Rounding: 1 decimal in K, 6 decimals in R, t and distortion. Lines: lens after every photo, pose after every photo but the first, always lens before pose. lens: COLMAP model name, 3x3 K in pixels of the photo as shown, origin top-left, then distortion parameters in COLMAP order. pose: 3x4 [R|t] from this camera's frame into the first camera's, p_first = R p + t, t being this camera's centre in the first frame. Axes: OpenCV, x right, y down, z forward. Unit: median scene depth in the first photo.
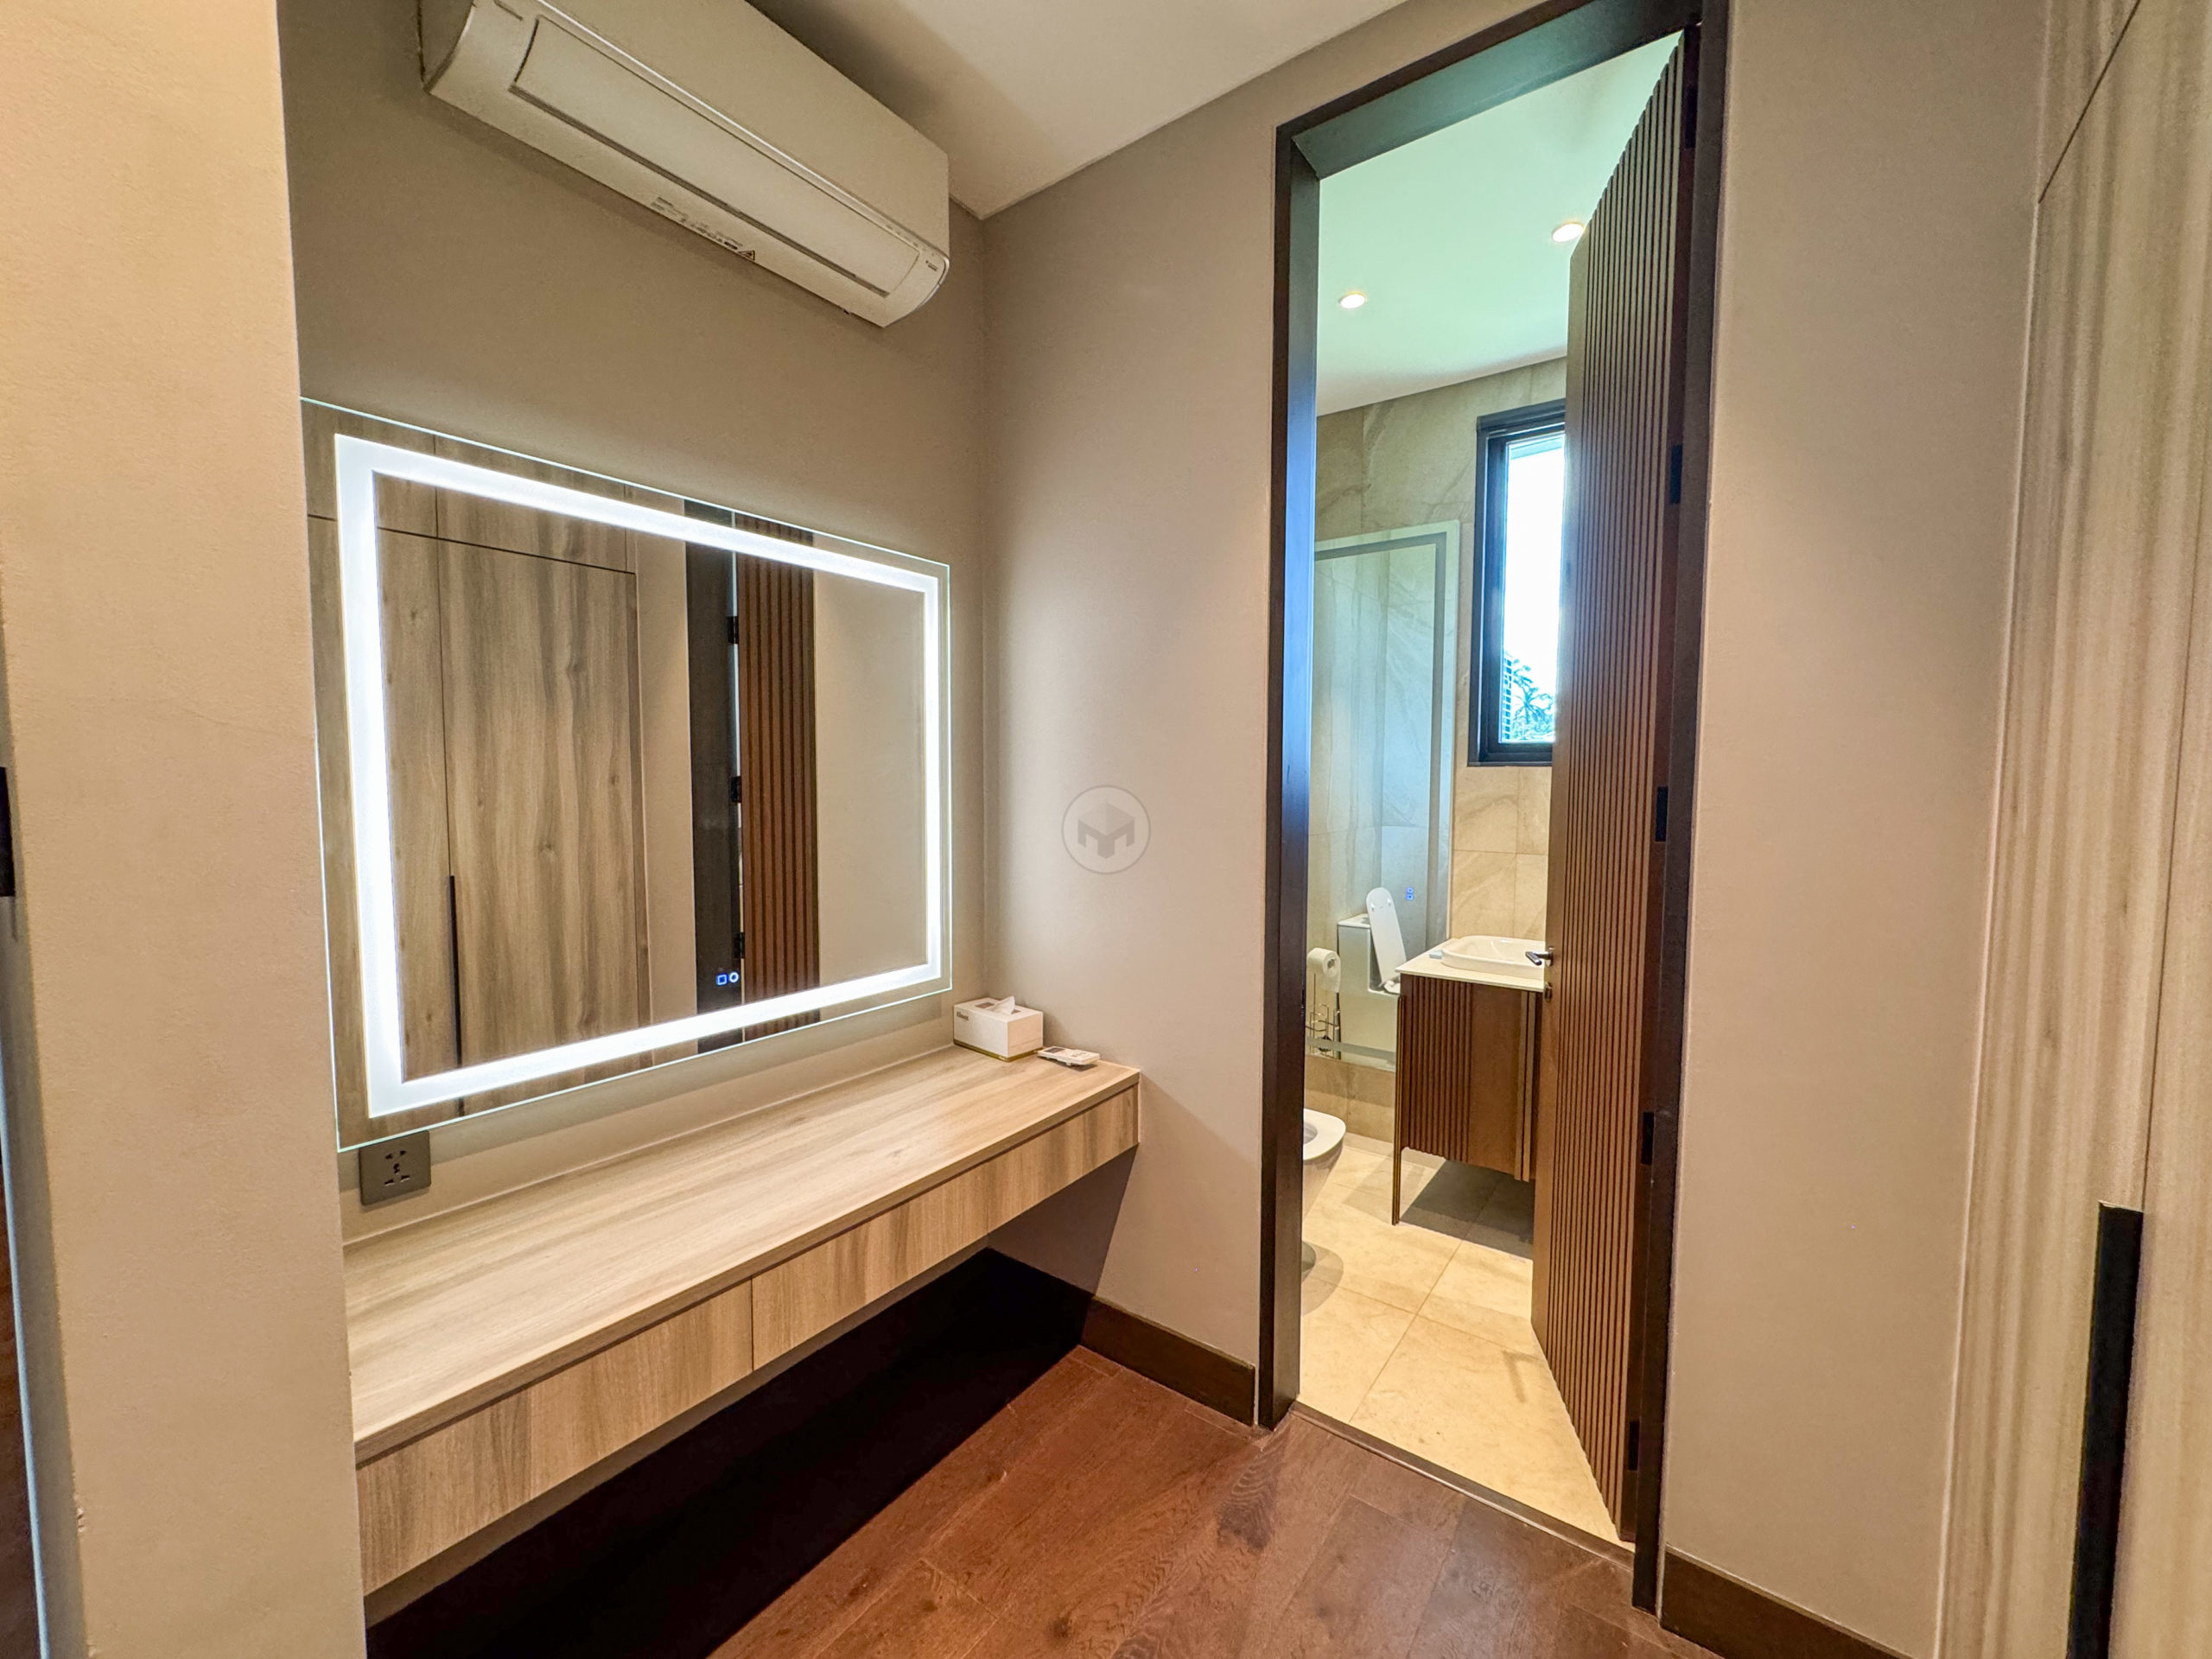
lens RADIAL K [[892.5, 0, 1103.2], [0, 892.5, 828.7], [0, 0, 1]] dist [0.000717, -0.000004]
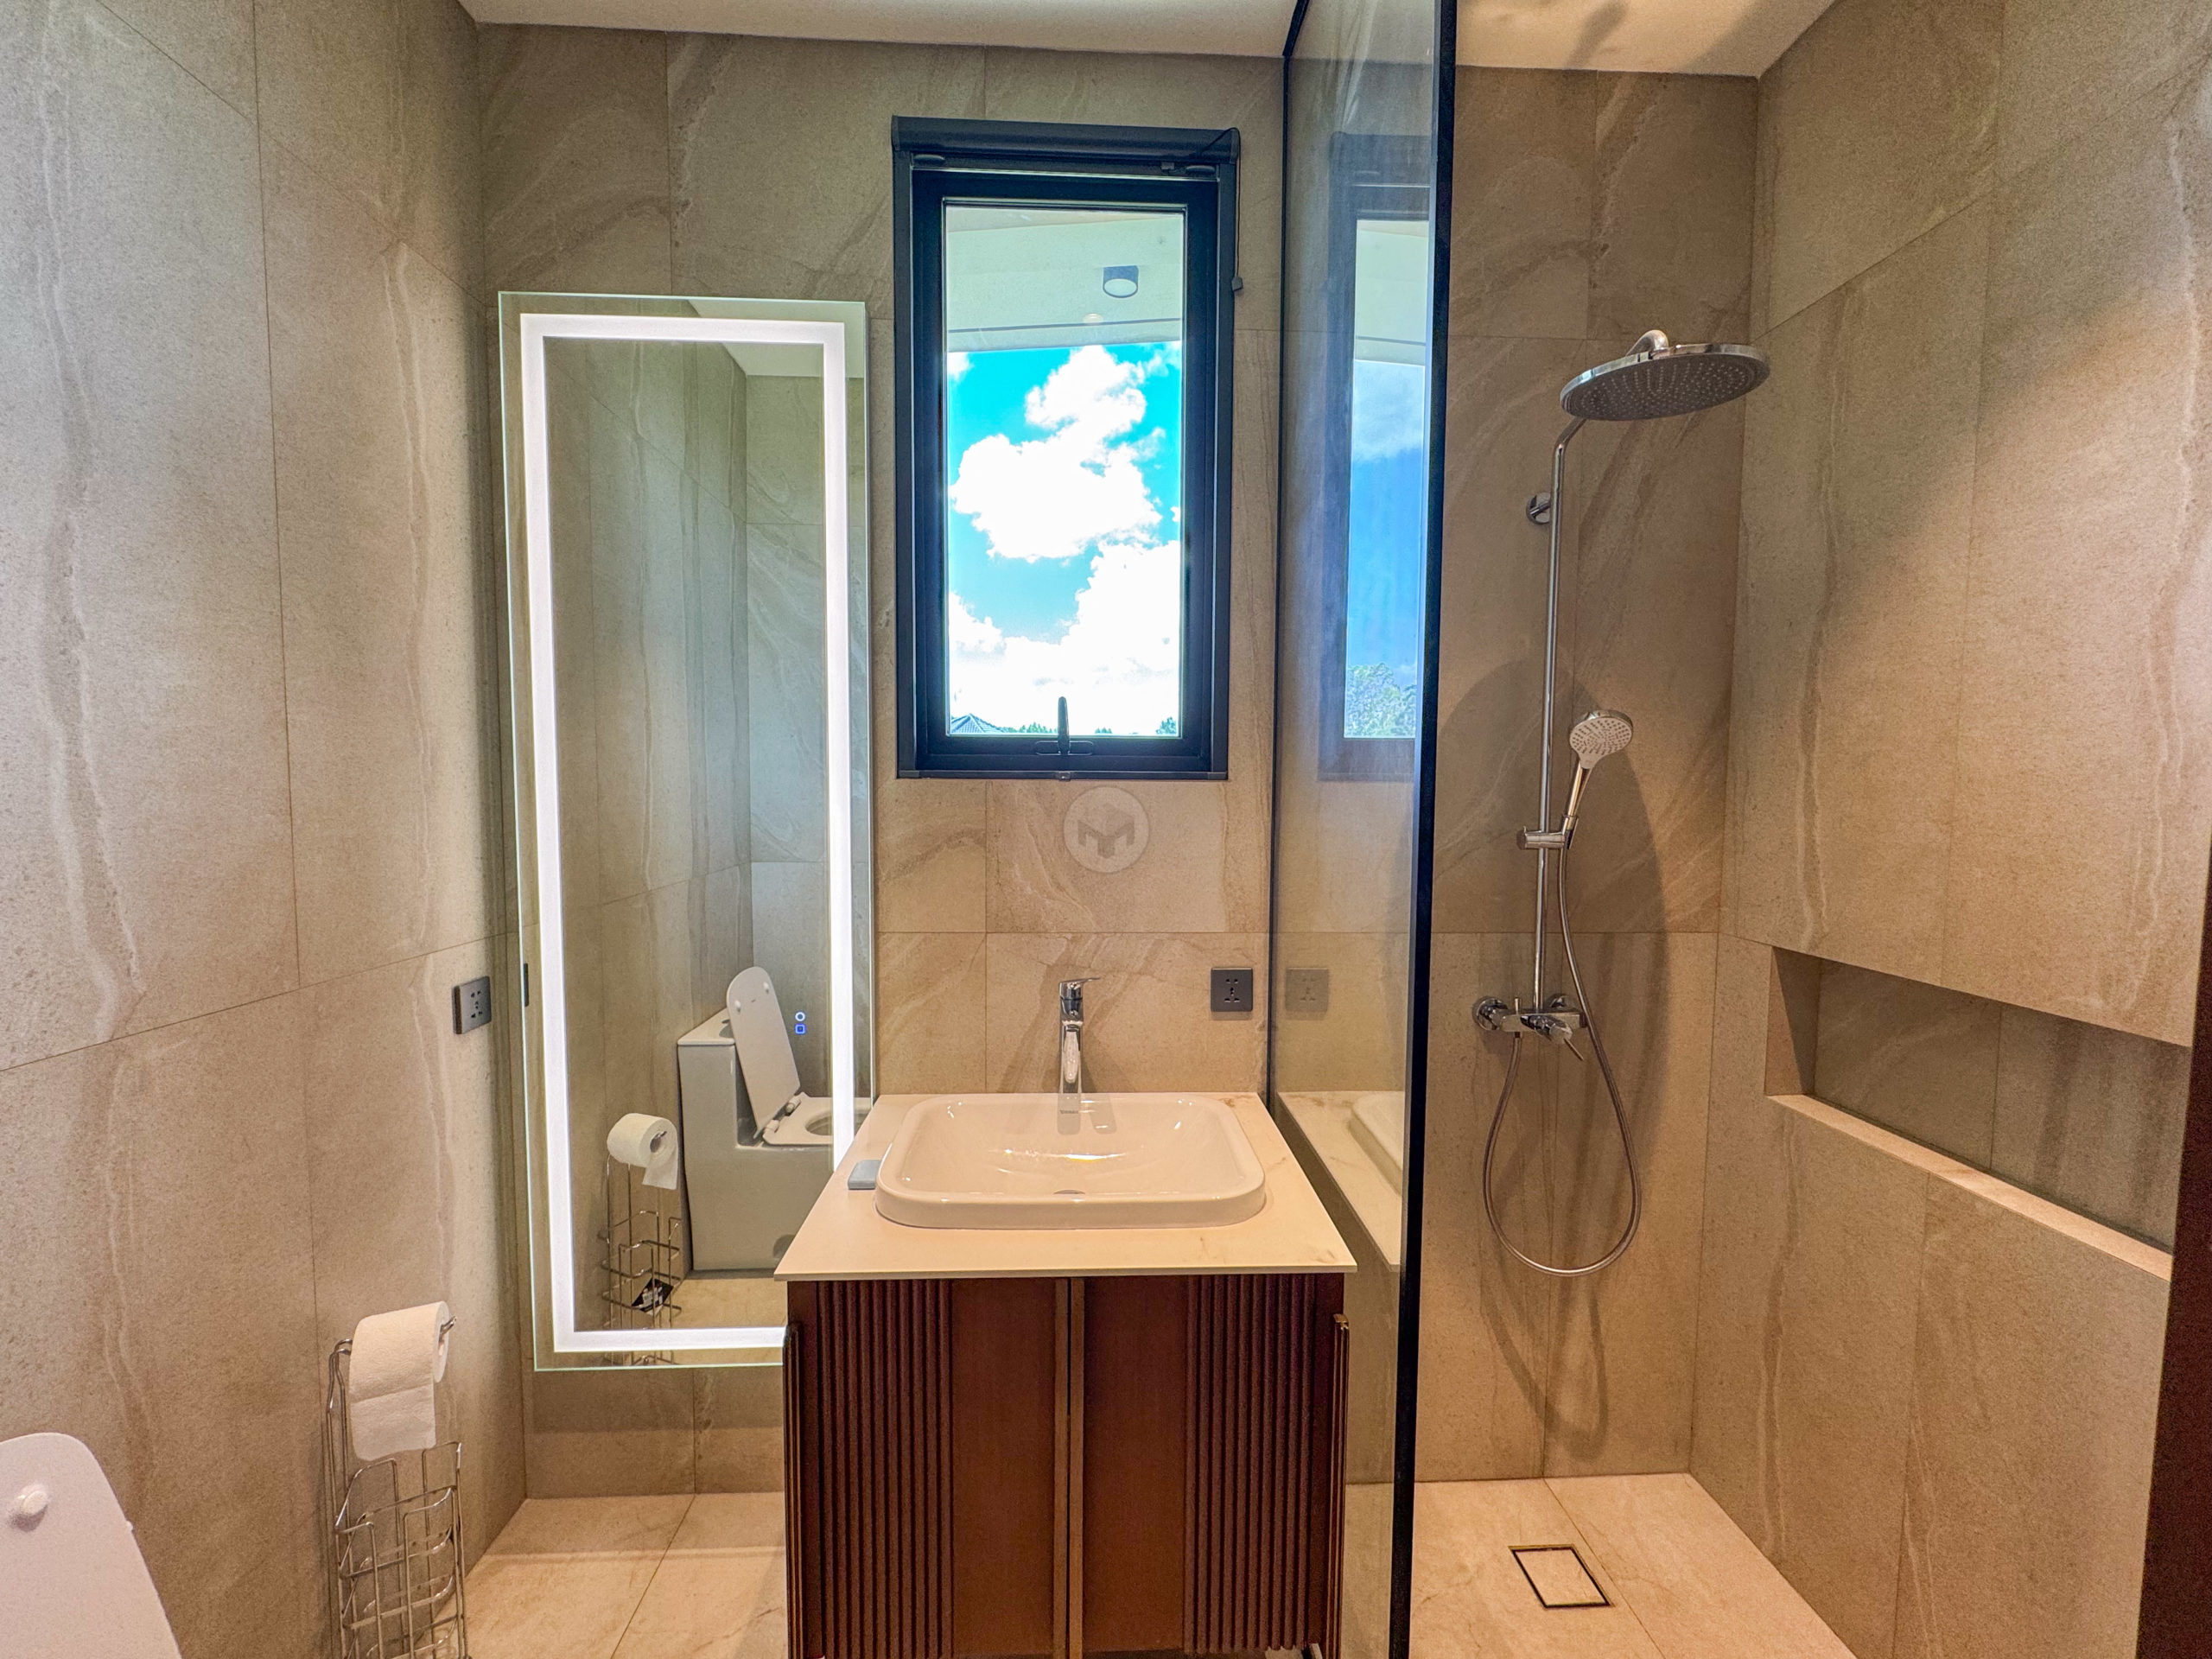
lens RADIAL K [[892.5, 0, 1107.8], [0, 892.5, 827.6], [0, 0, 1]] dist [0.000717, -0.000004]
pose [[0.782814, -0.033893, 0.621331, 0.163357], [0.033402, 0.999365, 0.012431, -0.040122], [-0.621358, 0.011023, 0.783449, 0.475243]]
